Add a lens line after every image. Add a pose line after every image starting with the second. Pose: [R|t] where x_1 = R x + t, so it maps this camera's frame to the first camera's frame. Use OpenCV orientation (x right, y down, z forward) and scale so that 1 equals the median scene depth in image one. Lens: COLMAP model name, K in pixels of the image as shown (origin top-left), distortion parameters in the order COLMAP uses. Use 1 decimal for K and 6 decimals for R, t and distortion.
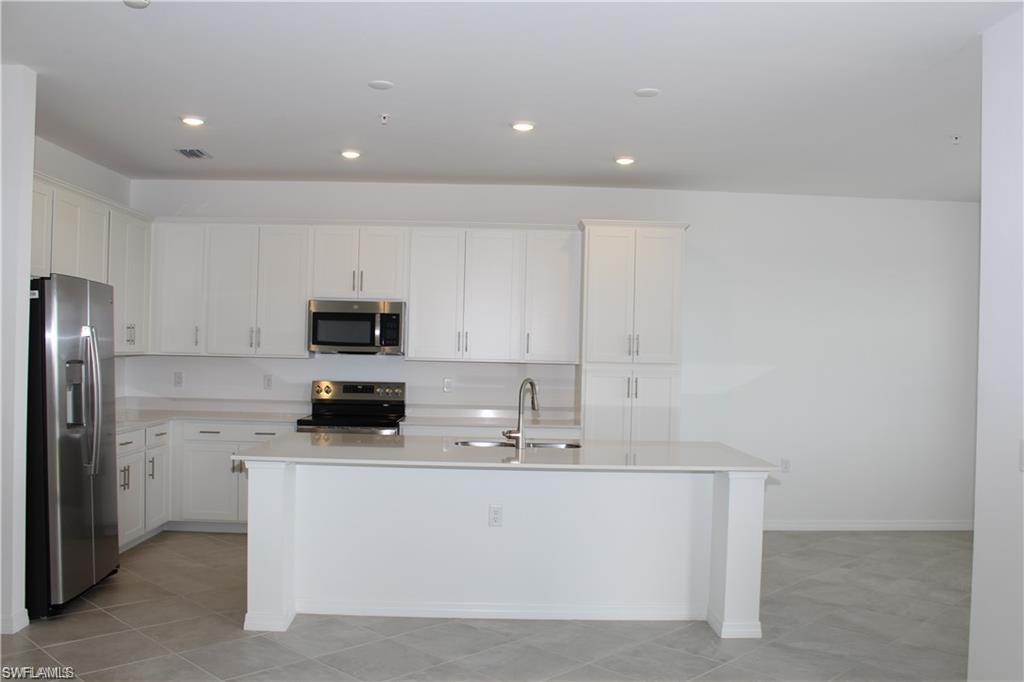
lens RADIAL K [[895.7, 0, 512.0], [0, 895.7, 341.0], [0, 0, 1]] dist [-0.016142, 0.007461]
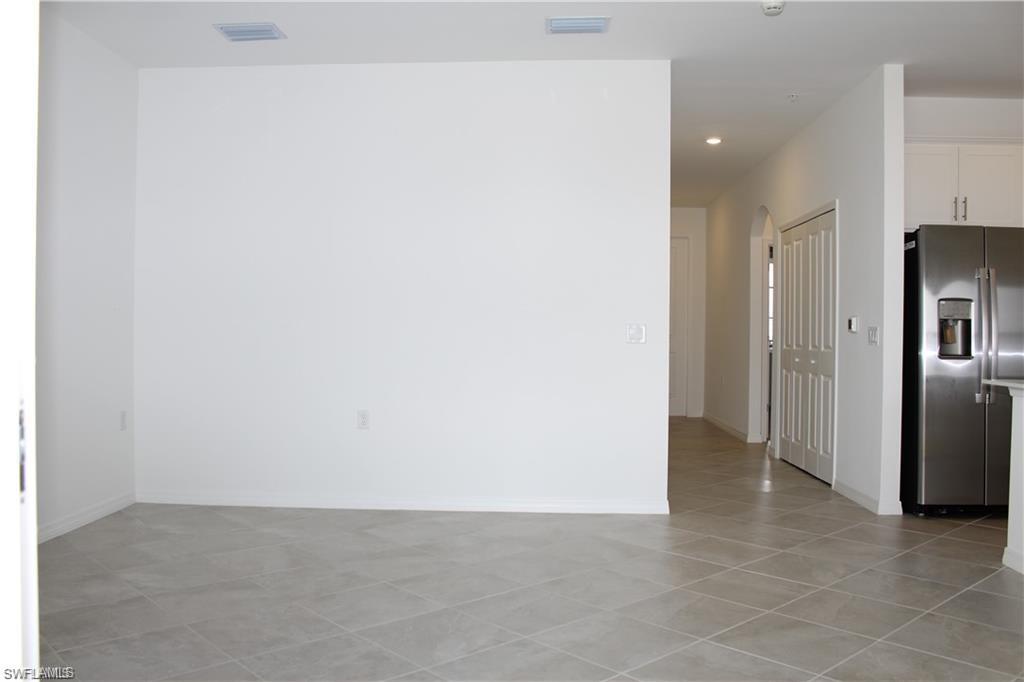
lens RADIAL K [[856.3, 0, 512.0], [0, 856.3, 341.0], [0, 0, 1]] dist [-0.145220, 0.123679]
pose [[-0.052212, -0.021584, -0.998403, 0.395207], [-0.006337, 0.999753, -0.021281, 0.068035], [0.998616, 0.005216, -0.052336, 0.330907]]
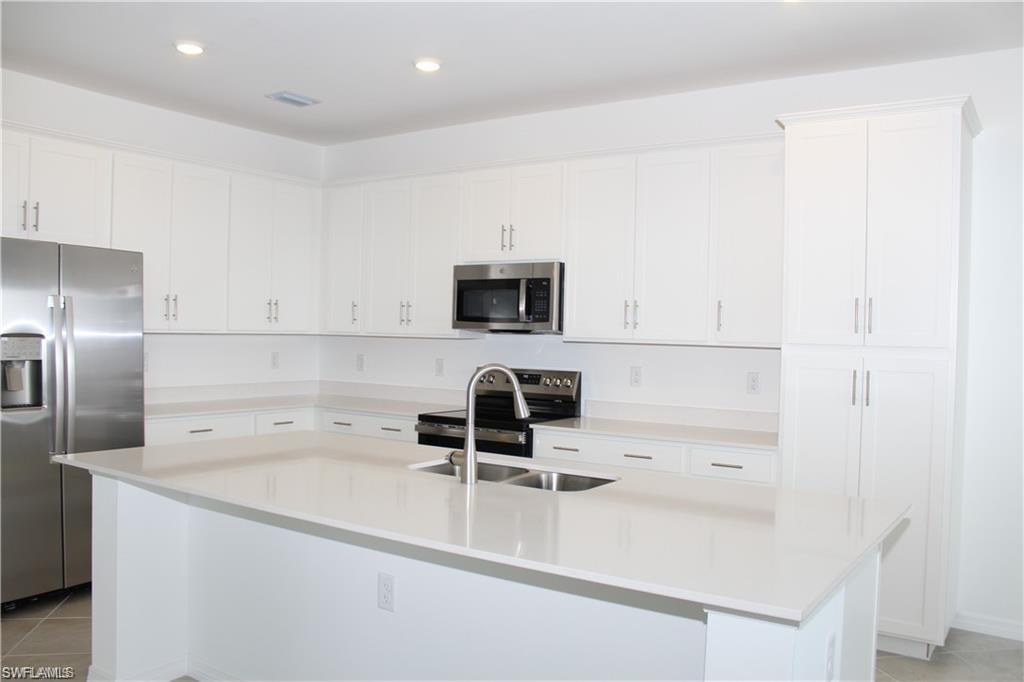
lens RADIAL K [[856.3, 0, 512.0], [0, 856.3, 341.0], [0, 0, 1]] dist [-0.145220, 0.123679]
pose [[0.819924, 0.002366, -0.572467, 0.254743], [0.003300, 0.999955, 0.008859, 0.015207], [0.572462, -0.009152, 0.819880, 0.406499]]
